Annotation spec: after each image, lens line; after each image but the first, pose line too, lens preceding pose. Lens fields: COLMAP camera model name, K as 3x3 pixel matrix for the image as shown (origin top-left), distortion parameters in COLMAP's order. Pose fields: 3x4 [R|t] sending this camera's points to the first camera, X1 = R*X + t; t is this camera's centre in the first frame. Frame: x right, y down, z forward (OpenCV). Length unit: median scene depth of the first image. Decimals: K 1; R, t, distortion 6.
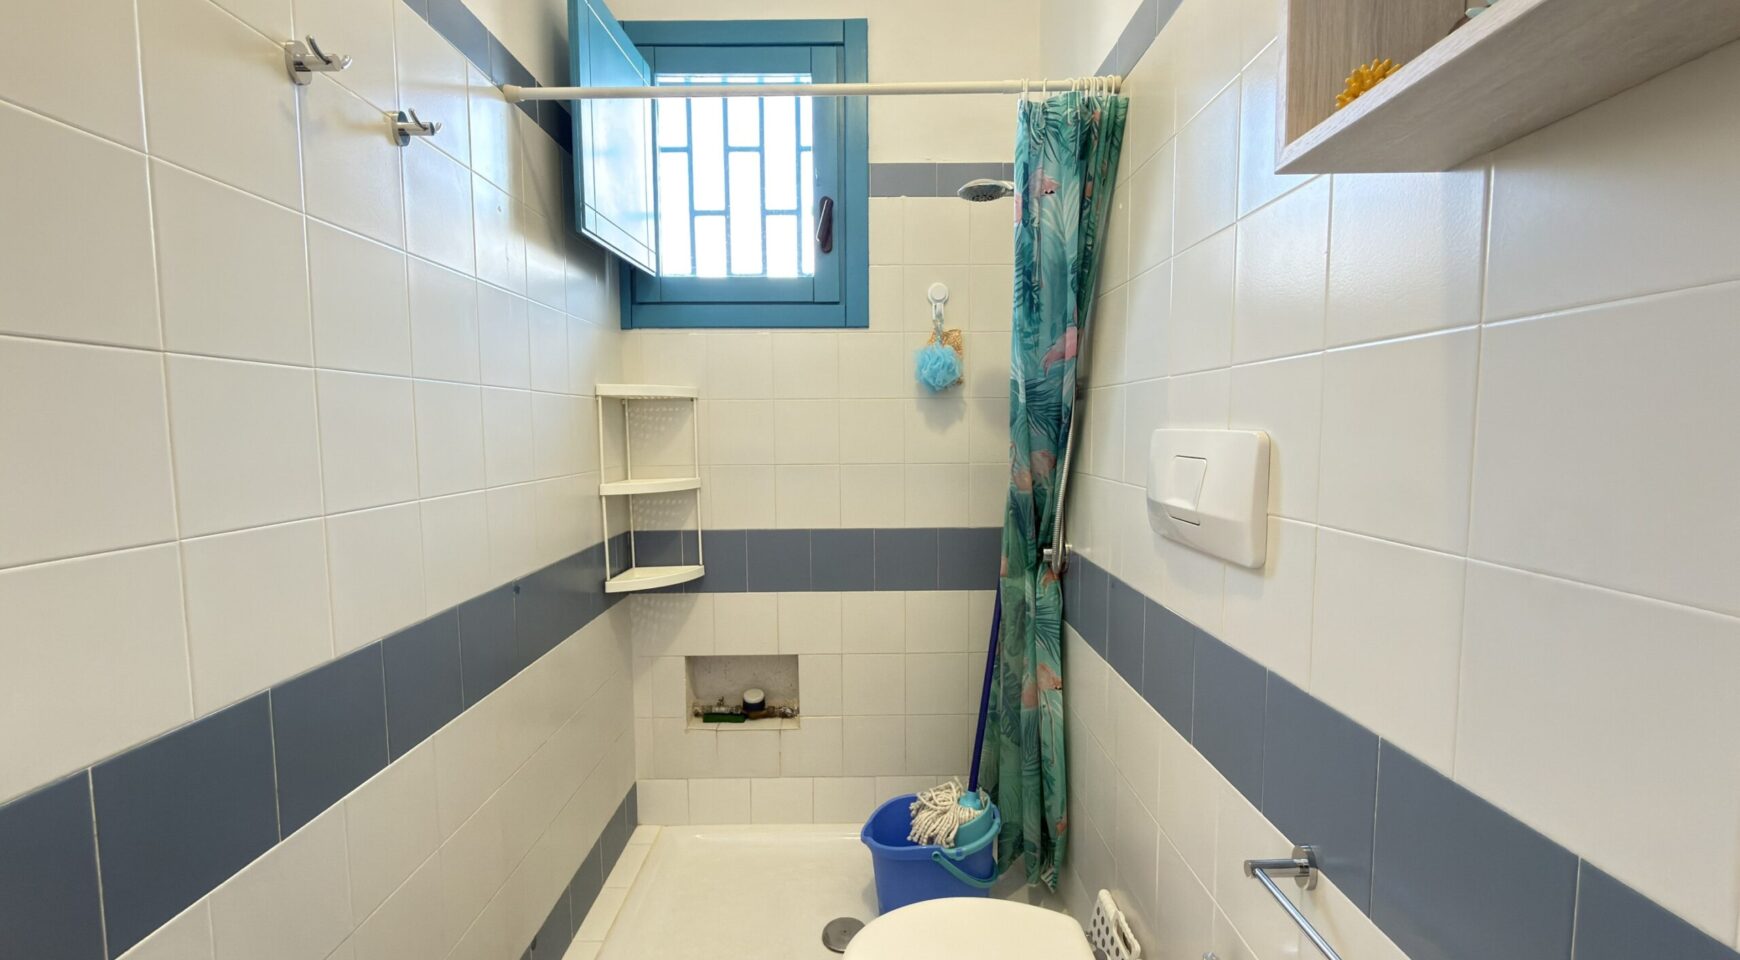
lens RADIAL K [[692.9, 0, 869.0], [0, 692.9, 482.1], [0, 0, 1]] dist [-0.000034, -0.000023]
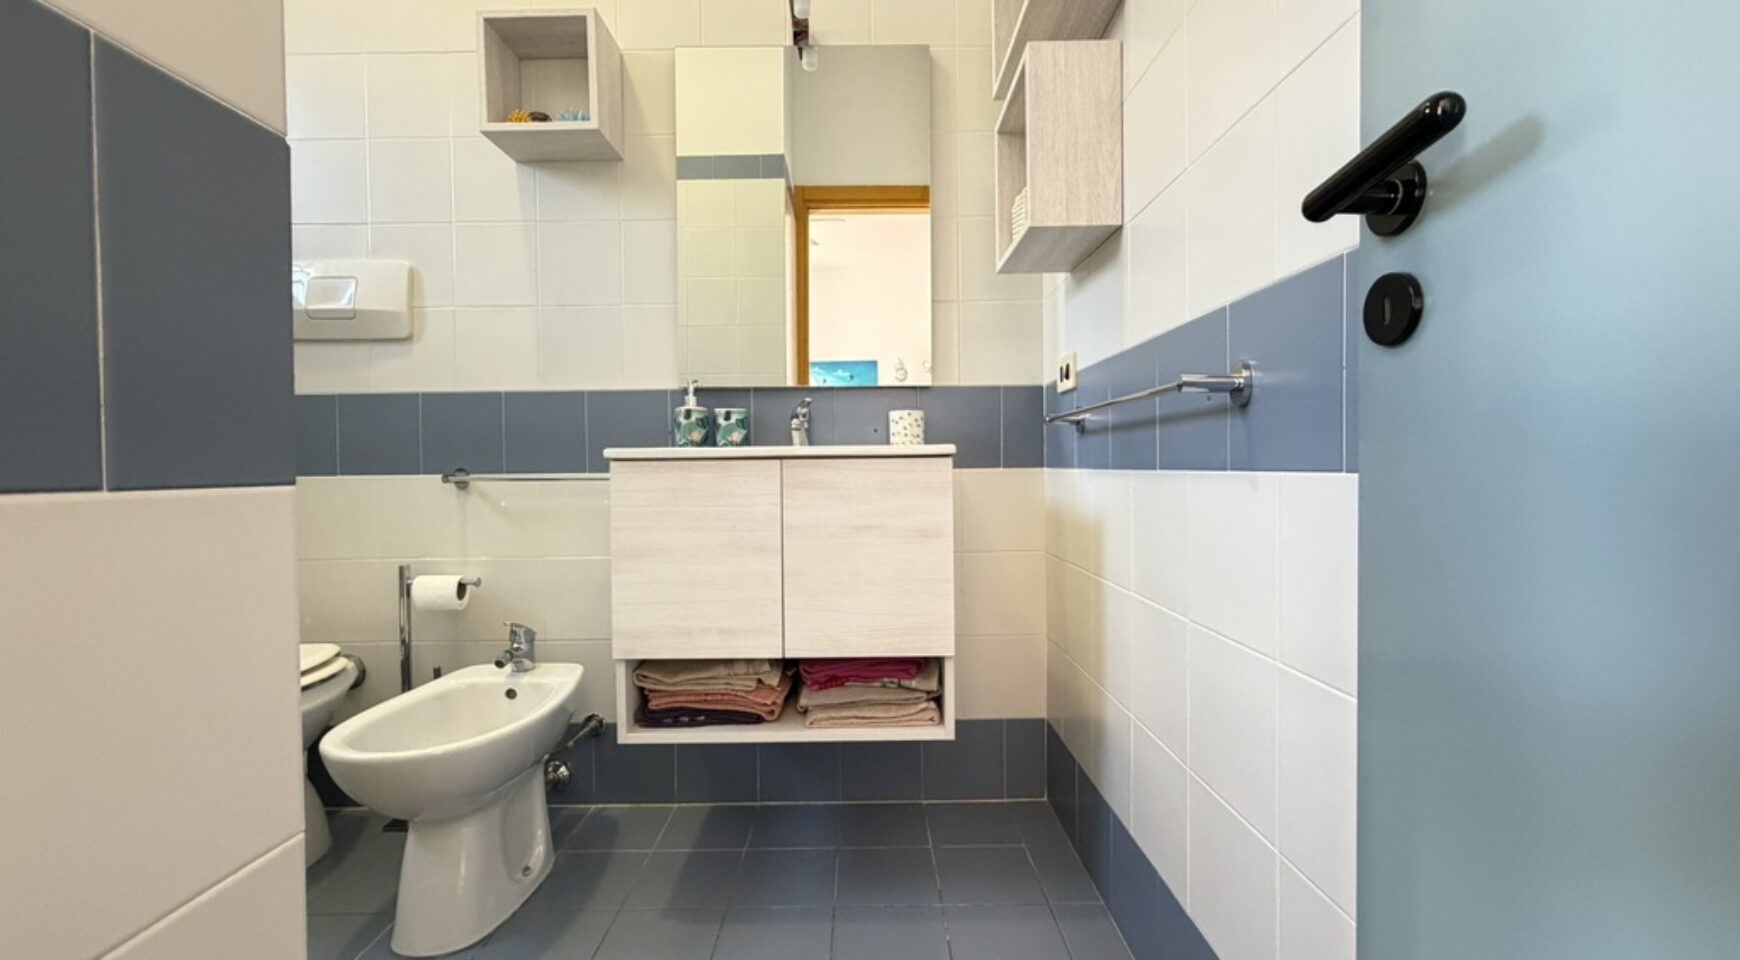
lens RADIAL K [[692.9, 0, 865.8], [0, 692.9, 476.2], [0, 0, 1]] dist [-0.000034, -0.000023]
pose [[0.008449, -0.006140, 0.999945, -0.615244], [0.089249, 0.995995, 0.005362, 0.288237], [-0.995974, 0.089199, 0.008963, -0.082788]]
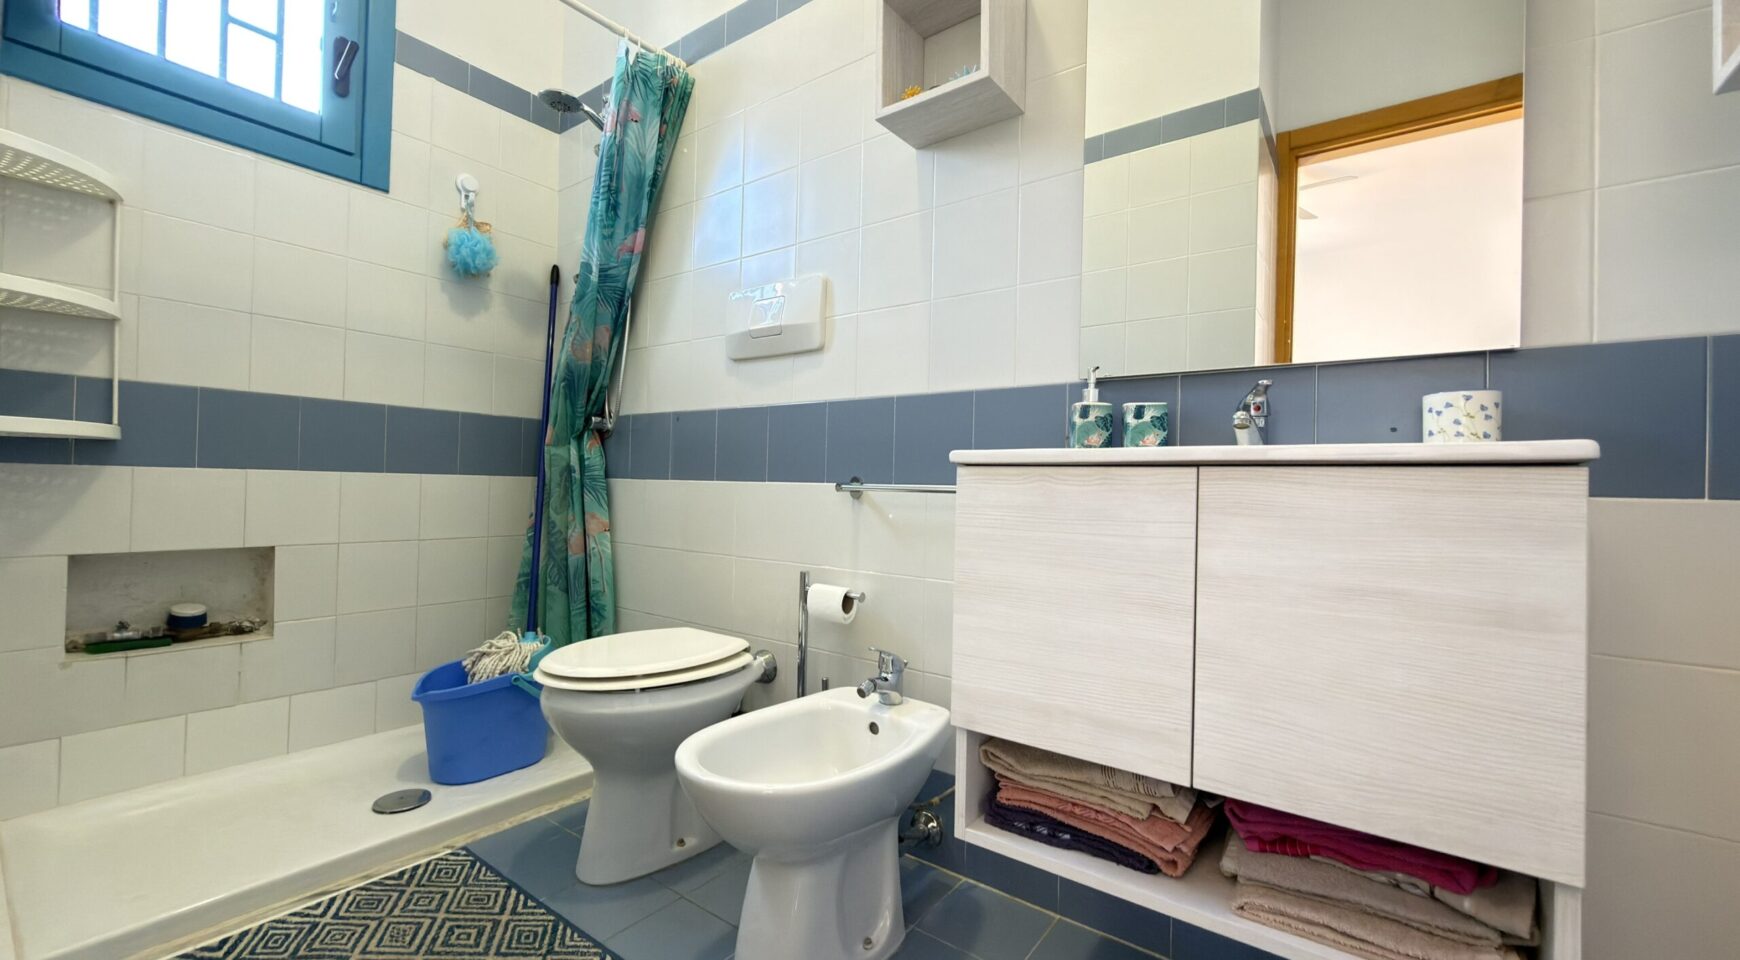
lens RADIAL K [[692.9, 0, 869.0], [0, 692.9, 478.8], [0, 0, 1]] dist [-0.000034, -0.000023]
pose [[0.603986, 0.032554, 0.796330, -0.404124], [0.033377, 0.997256, -0.066083, 0.296342], [-0.796296, 0.066492, 0.601242, -0.089426]]
